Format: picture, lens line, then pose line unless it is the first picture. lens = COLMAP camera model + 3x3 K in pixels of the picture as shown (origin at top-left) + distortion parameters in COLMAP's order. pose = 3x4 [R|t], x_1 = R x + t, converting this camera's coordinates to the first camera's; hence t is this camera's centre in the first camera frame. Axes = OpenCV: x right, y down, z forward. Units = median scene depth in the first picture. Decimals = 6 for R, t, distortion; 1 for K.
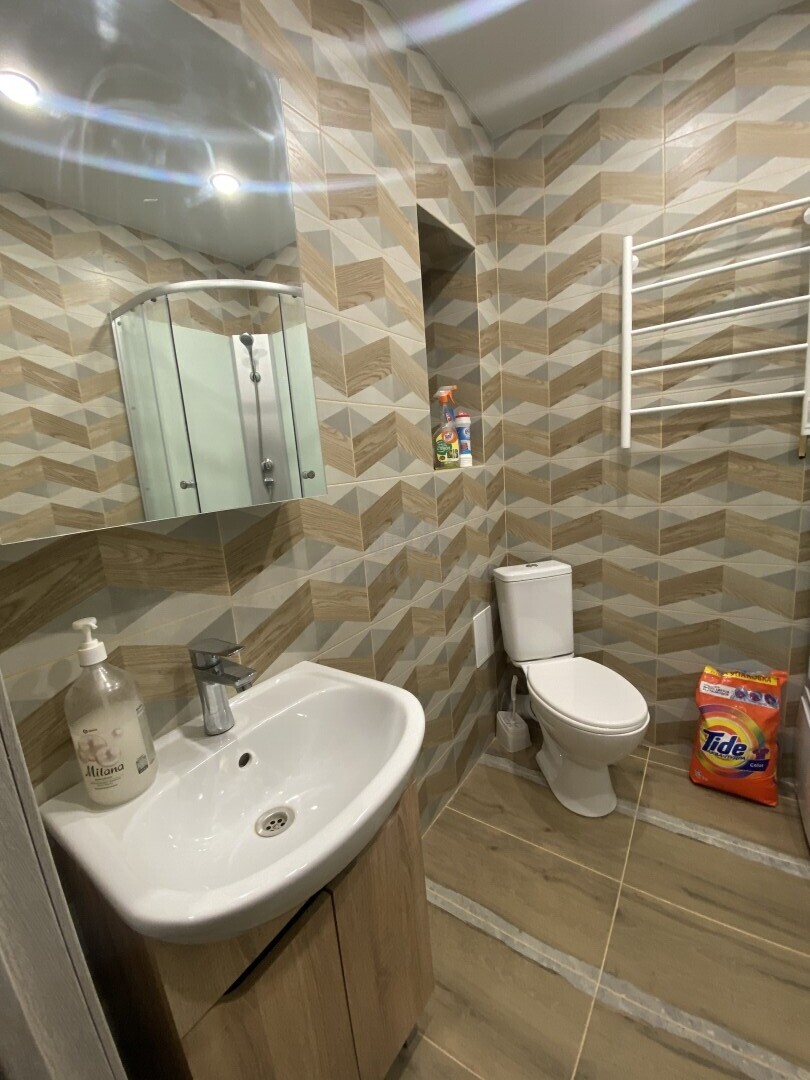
lens RADIAL K [[430.3, 0, 405.3], [0, 430.3, 543.2], [0, 0, 1]] dist [0.003158, -0.009998]
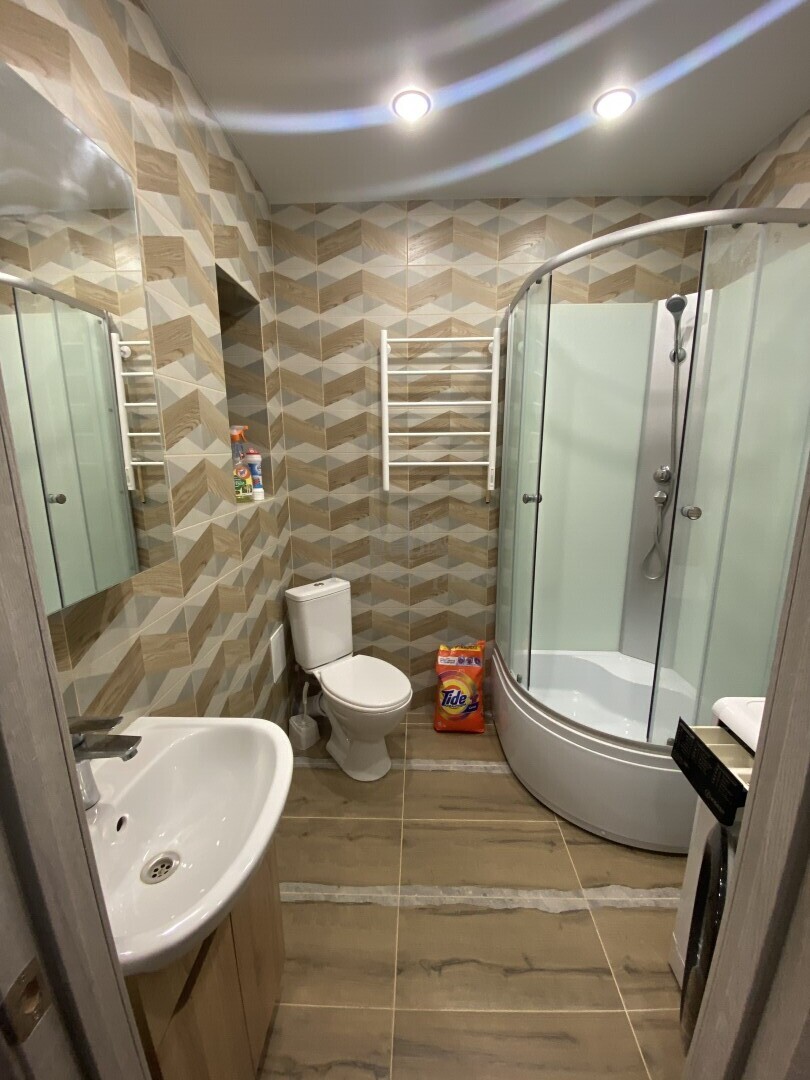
lens RADIAL K [[430.3, 0, 406.3], [0, 430.3, 537.0], [0, 0, 1]] dist [0.003158, -0.009998]
pose [[0.833420, -0.034580, 0.551557, -0.173980], [0.037709, 0.999273, 0.005670, -0.089153], [-0.551352, 0.016073, 0.834118, -0.129664]]
